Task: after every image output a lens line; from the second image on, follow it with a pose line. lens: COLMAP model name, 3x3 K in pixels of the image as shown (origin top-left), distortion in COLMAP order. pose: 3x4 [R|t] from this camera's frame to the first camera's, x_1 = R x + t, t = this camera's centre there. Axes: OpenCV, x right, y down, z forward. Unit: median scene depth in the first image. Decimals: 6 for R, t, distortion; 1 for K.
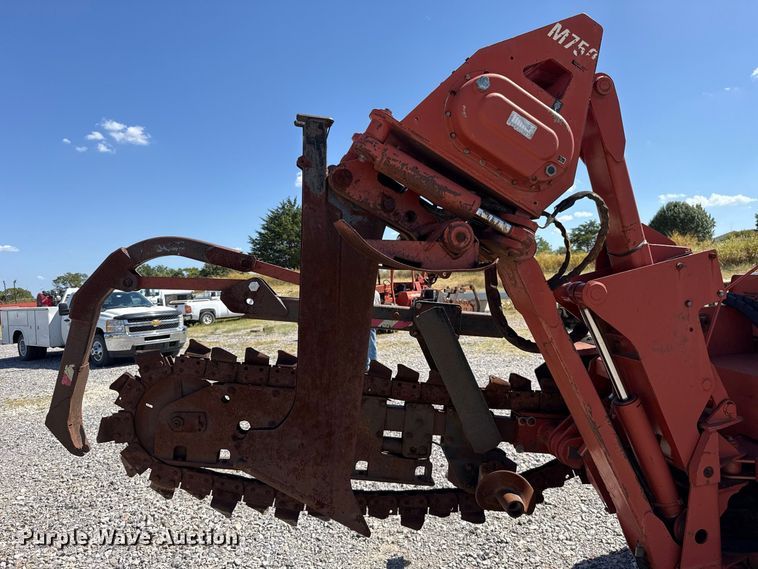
lens RADIAL K [[544.9, 0, 363.6], [0, 544.9, 282.7], [0, 0, 1]] dist [0.038253, -0.000668]
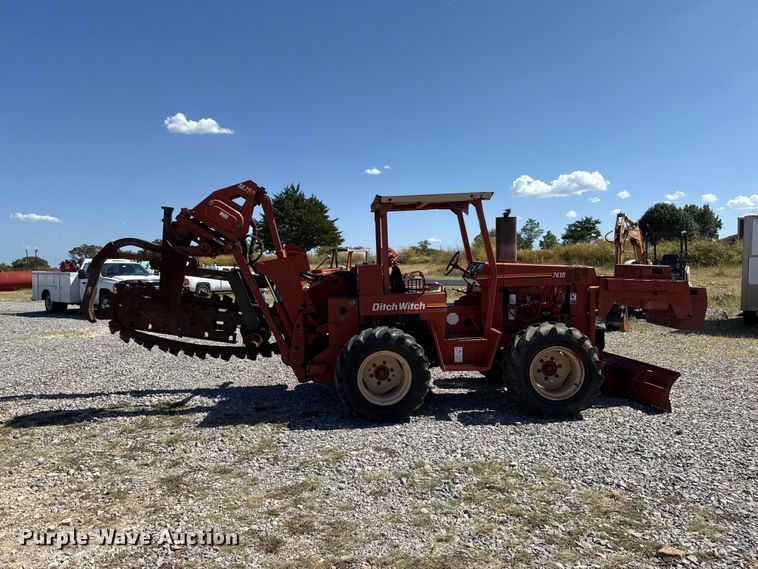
lens RADIAL K [[547.7, 0, 380.2], [0, 547.7, 281.2], [0, 0, 1]] dist [0.005900, -0.001908]
pose [[0.998952, 0.045525, 0.004782, 0.158678], [-0.045631, 0.998648, 0.024916, -0.000301], [-0.003641, -0.025108, 0.999678, -0.306652]]
